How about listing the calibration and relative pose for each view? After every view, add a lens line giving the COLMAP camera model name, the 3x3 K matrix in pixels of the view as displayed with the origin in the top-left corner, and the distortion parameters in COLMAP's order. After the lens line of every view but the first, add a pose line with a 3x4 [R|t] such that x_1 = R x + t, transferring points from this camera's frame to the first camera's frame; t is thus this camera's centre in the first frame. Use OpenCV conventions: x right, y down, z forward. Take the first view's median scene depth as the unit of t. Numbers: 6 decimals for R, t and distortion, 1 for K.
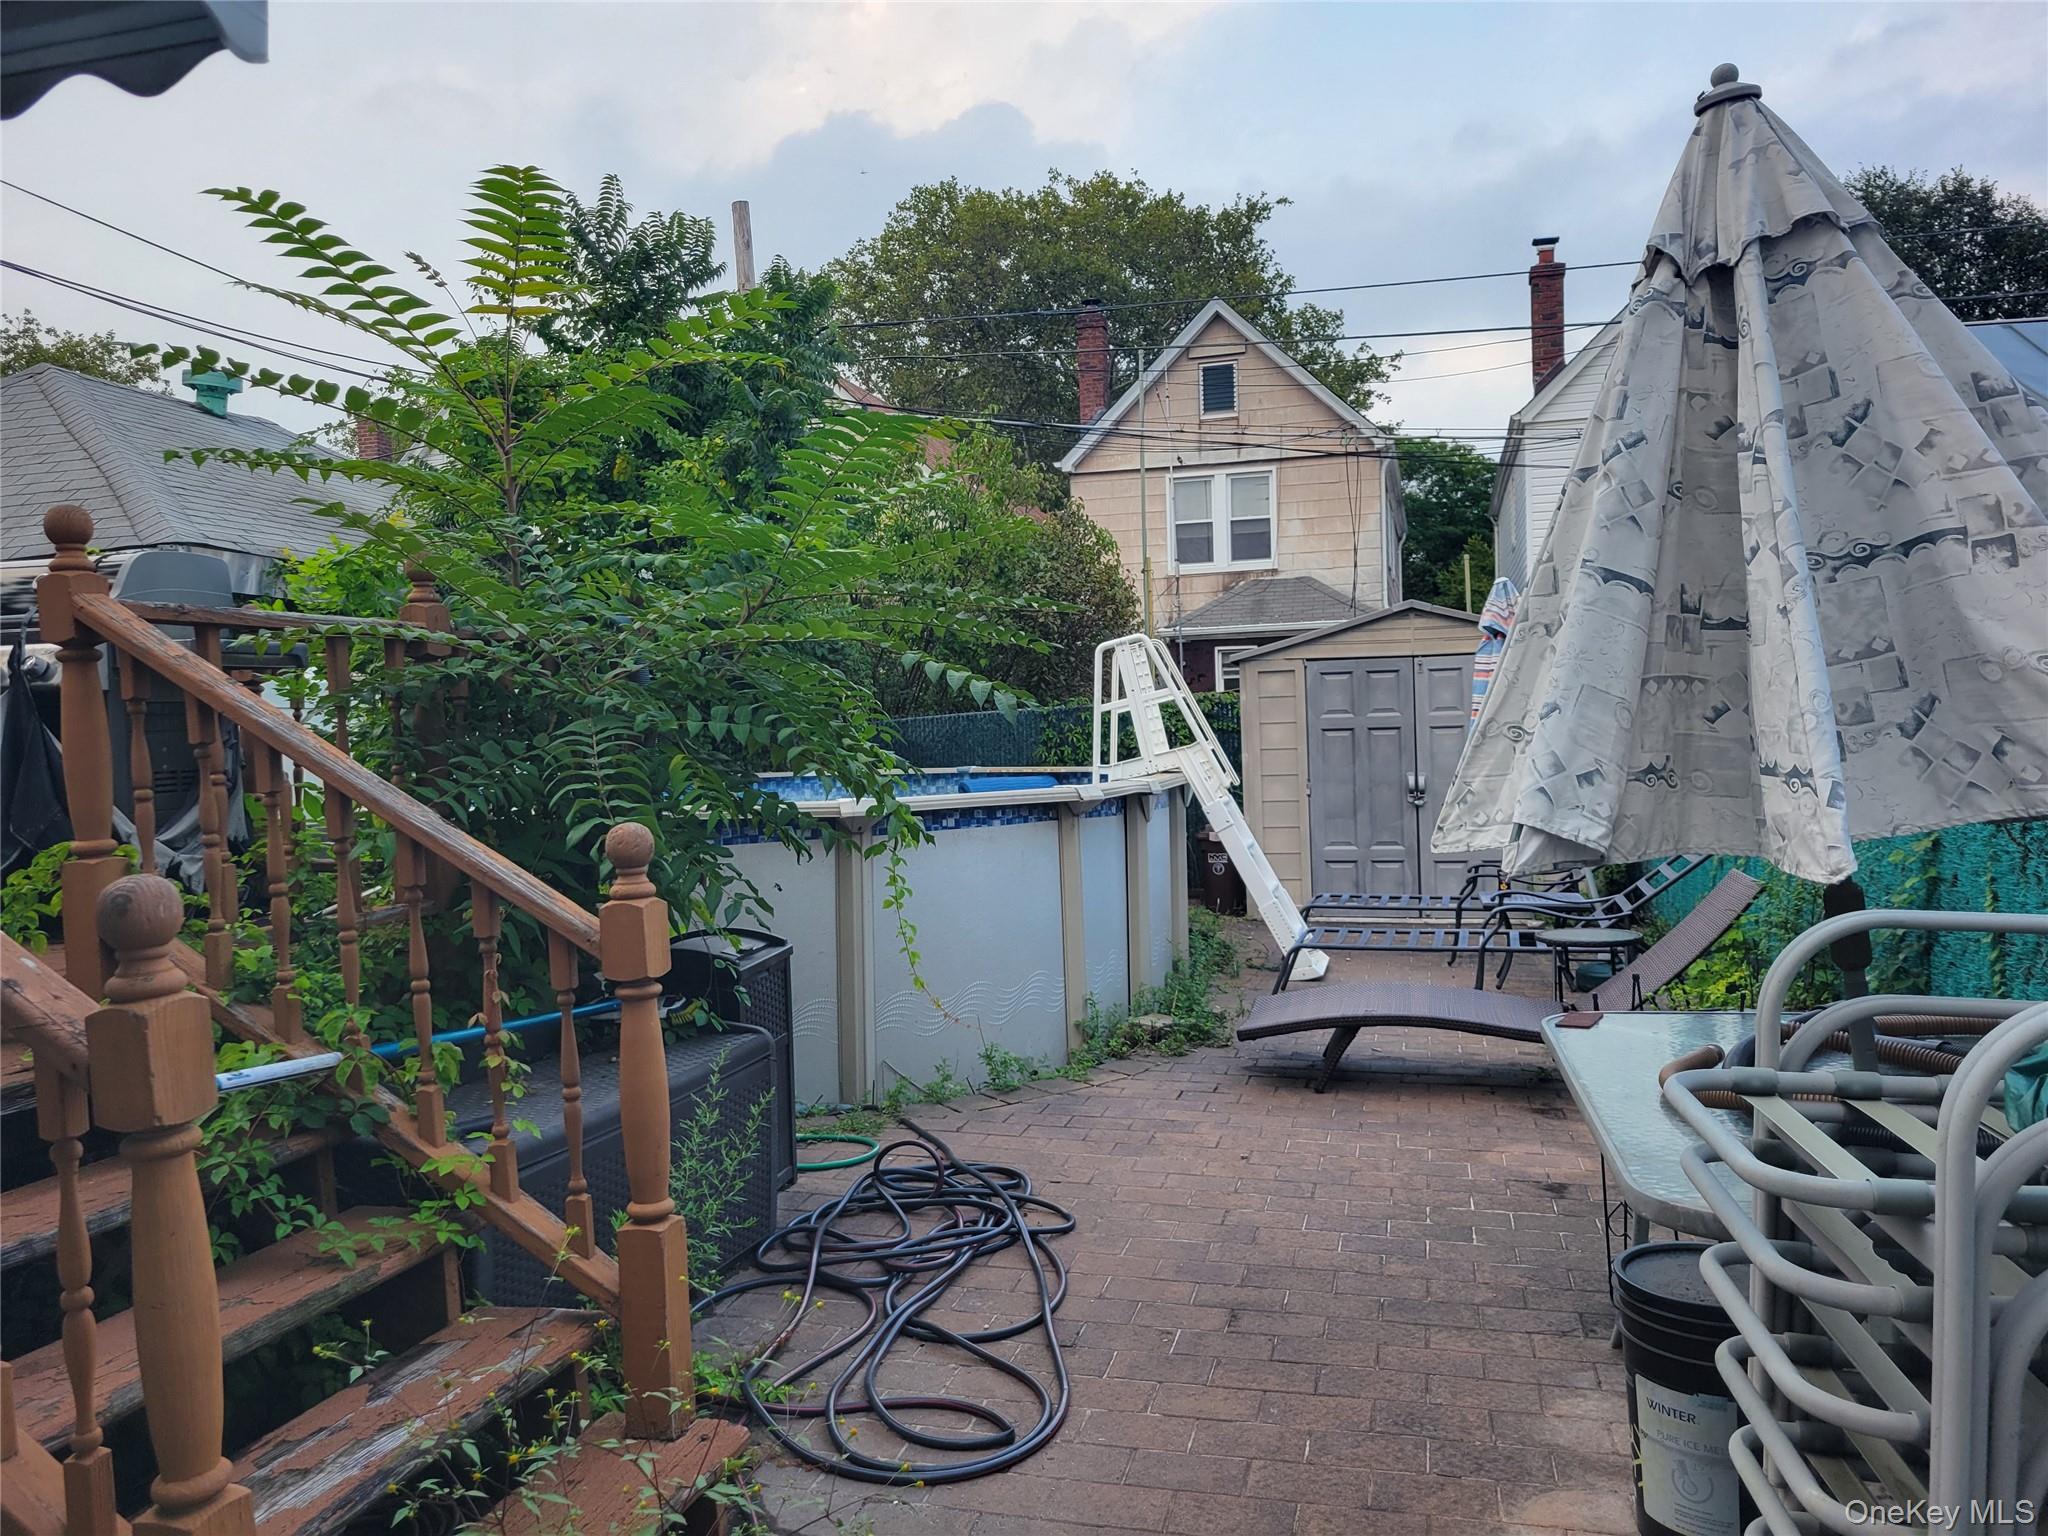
lens RADIAL K [[1529.5, 0, 1023.4], [0, 1529.5, 770.8], [0, 0, 1]] dist [0.001448, 0.000257]
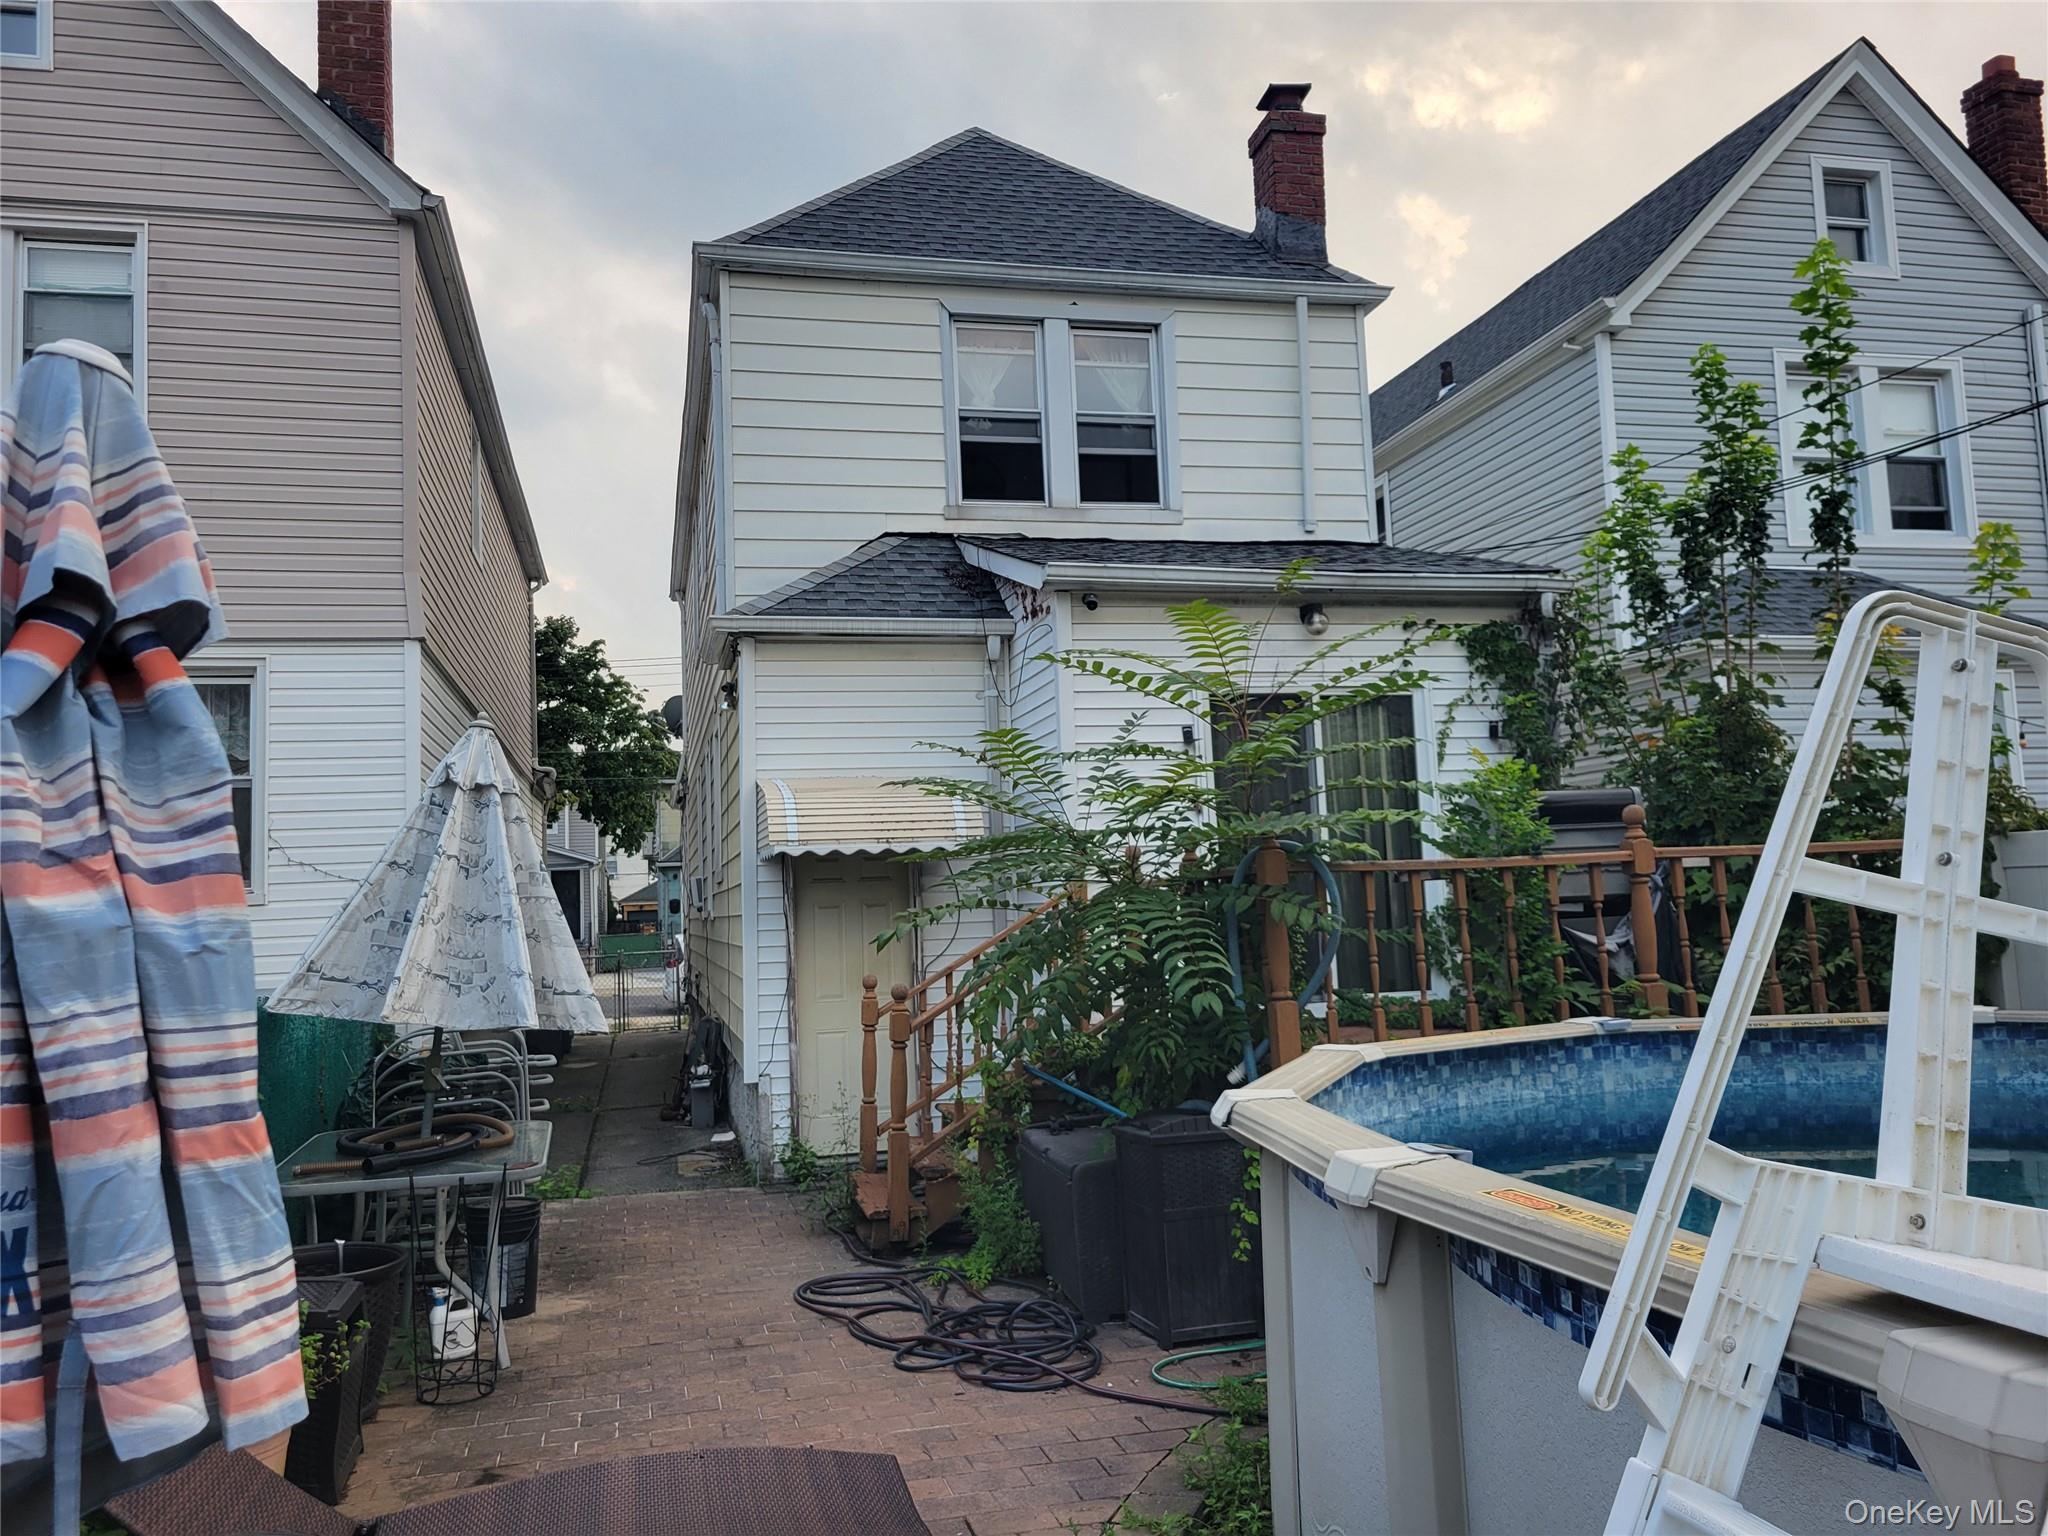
lens RADIAL K [[1529.5, 0, 1023.9], [0, 1529.5, 768.3], [0, 0, 1]] dist [0.001448, 0.000257]
pose [[-0.867511, 0.022351, -0.496915, 0.649047], [0.037436, 0.999090, -0.020417, -0.199434], [0.496007, -0.036315, -0.867559, 2.509115]]
